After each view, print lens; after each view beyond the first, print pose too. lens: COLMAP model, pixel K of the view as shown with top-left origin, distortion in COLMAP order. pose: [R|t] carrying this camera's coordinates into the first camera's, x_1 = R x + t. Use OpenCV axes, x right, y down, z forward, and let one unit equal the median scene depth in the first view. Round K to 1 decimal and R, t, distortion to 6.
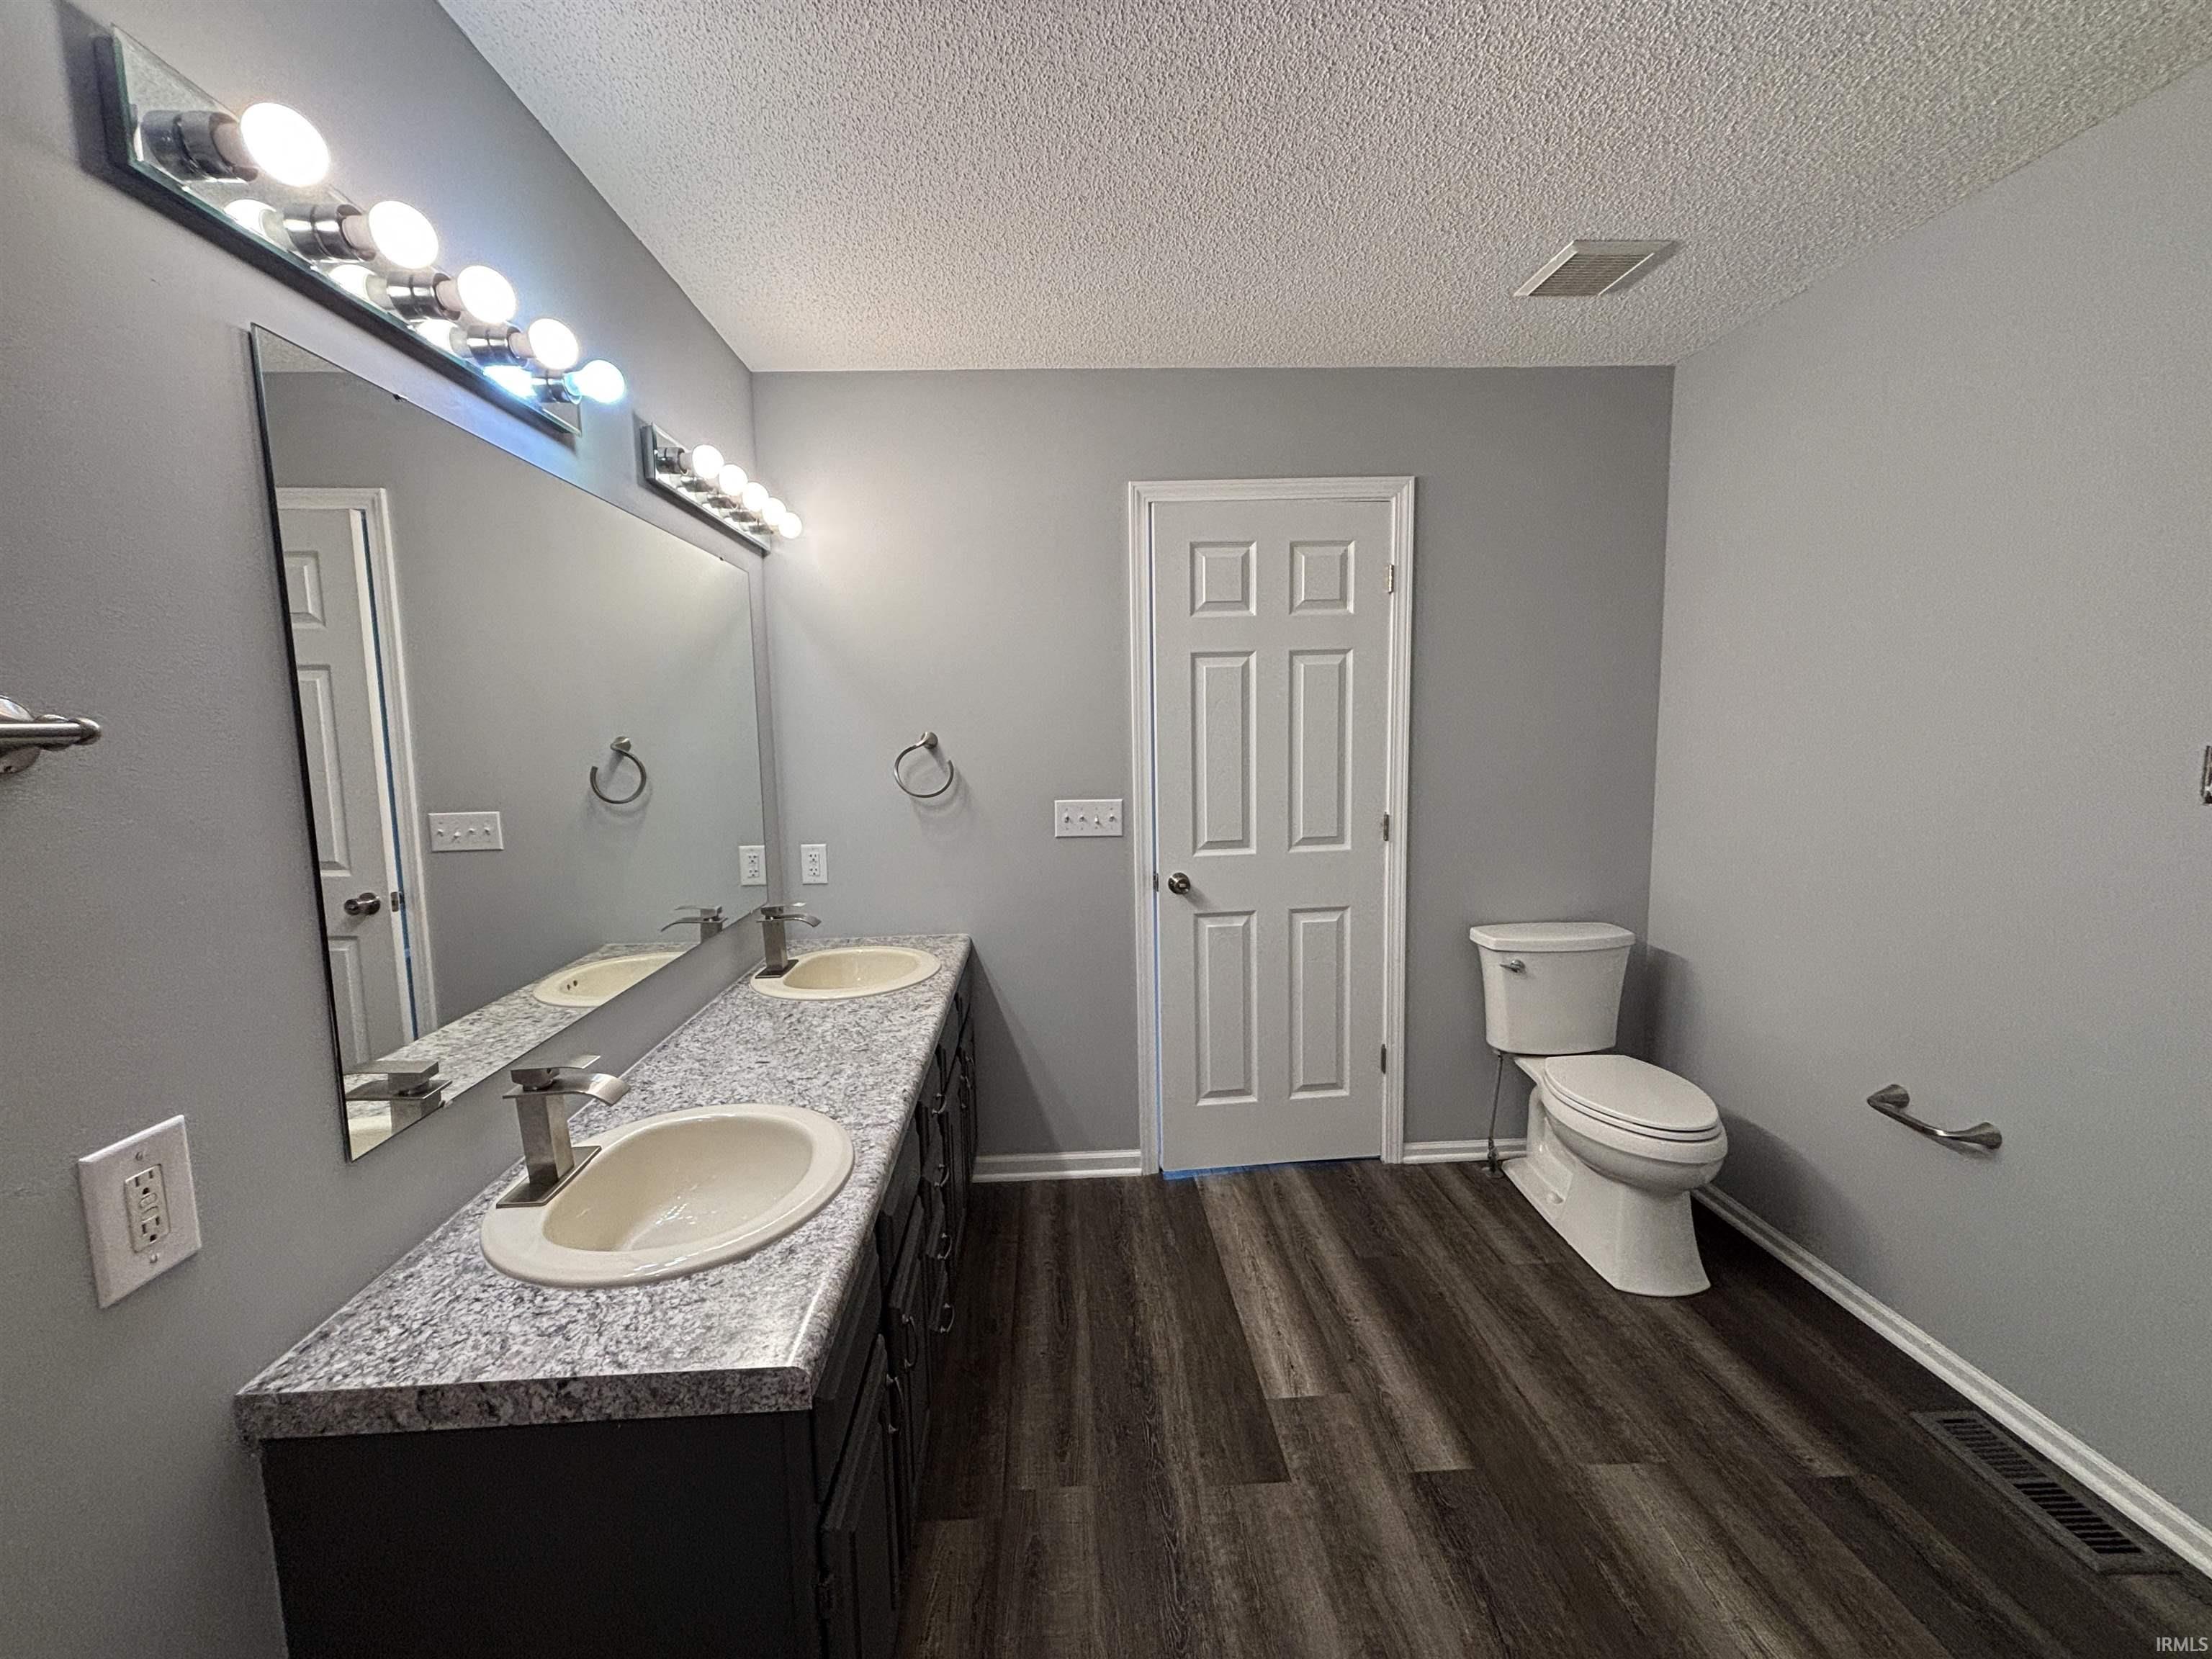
lens RADIAL K [[888.9, 0, 1089.0], [0, 888.9, 822.3], [0, 0, 1]] dist [-0.001600, 0.000707]
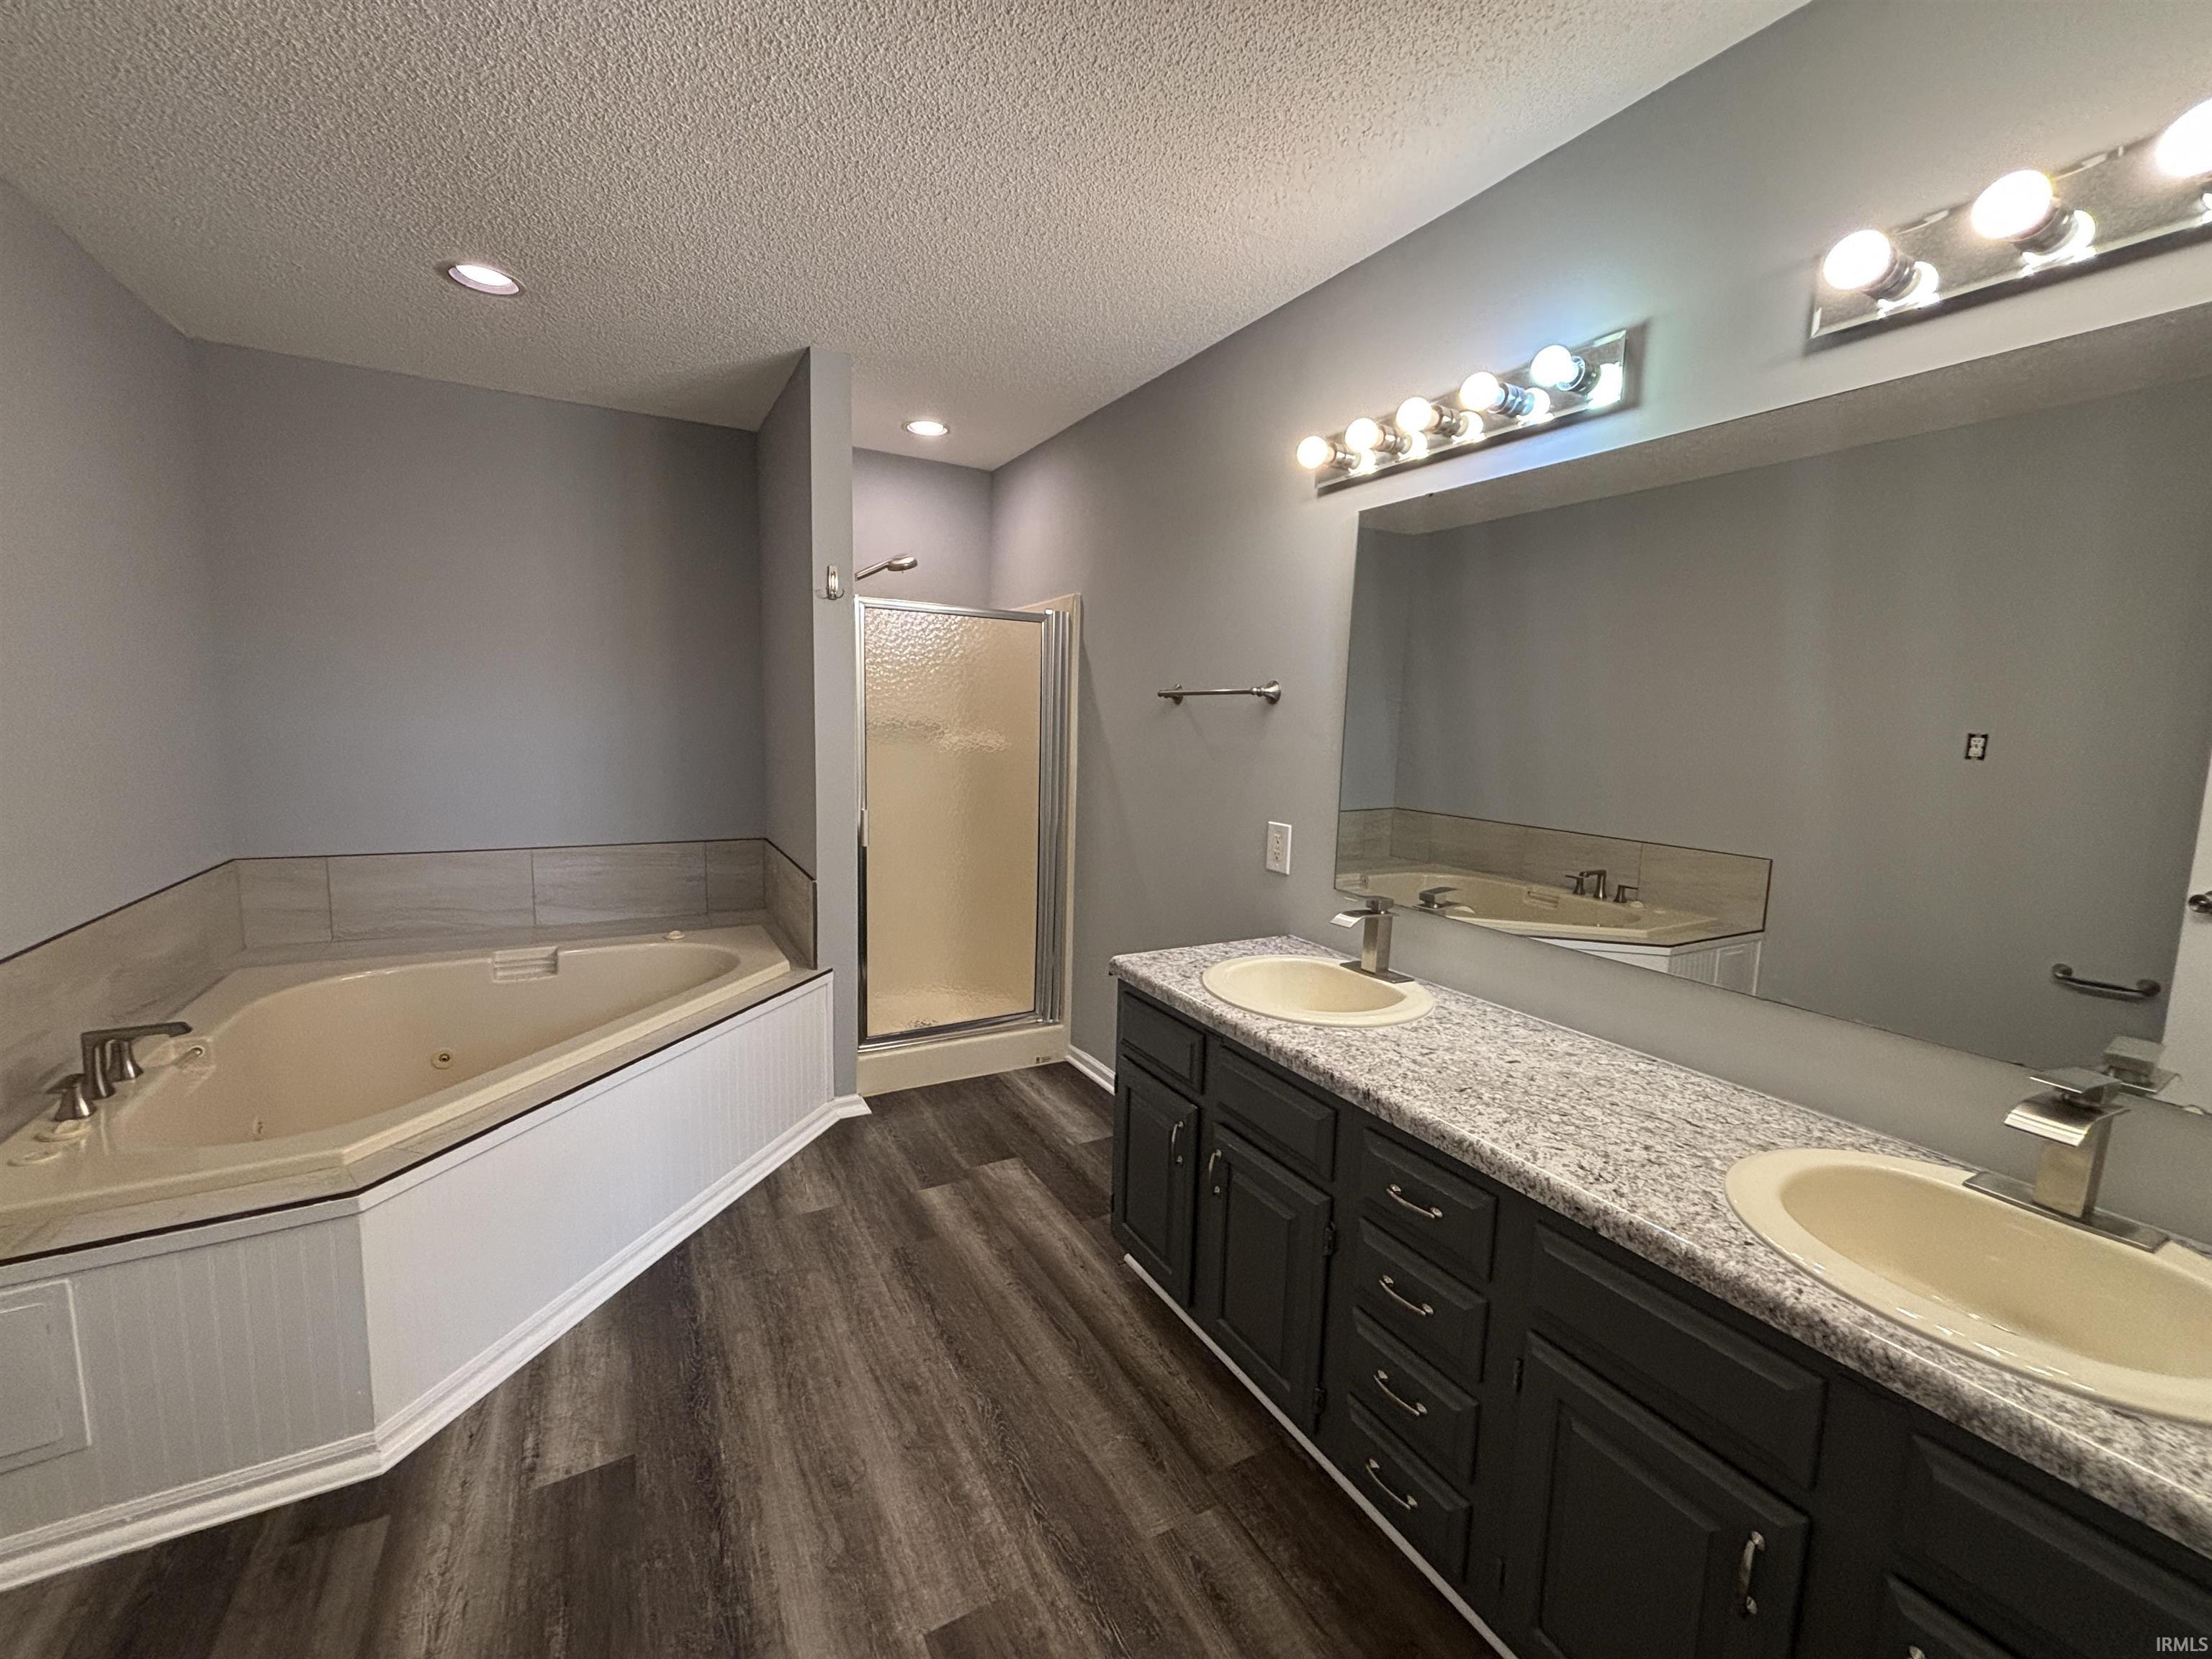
lens RADIAL K [[888.9, 0, 1089.0], [0, 888.9, 822.3], [0, 0, 1]] dist [-0.001600, 0.000707]
pose [[-0.897487, 0.050780, -0.438108, 0.415484], [-0.055854, 0.972266, 0.227112, -0.150320], [0.437490, 0.228300, -0.869760, 1.626464]]
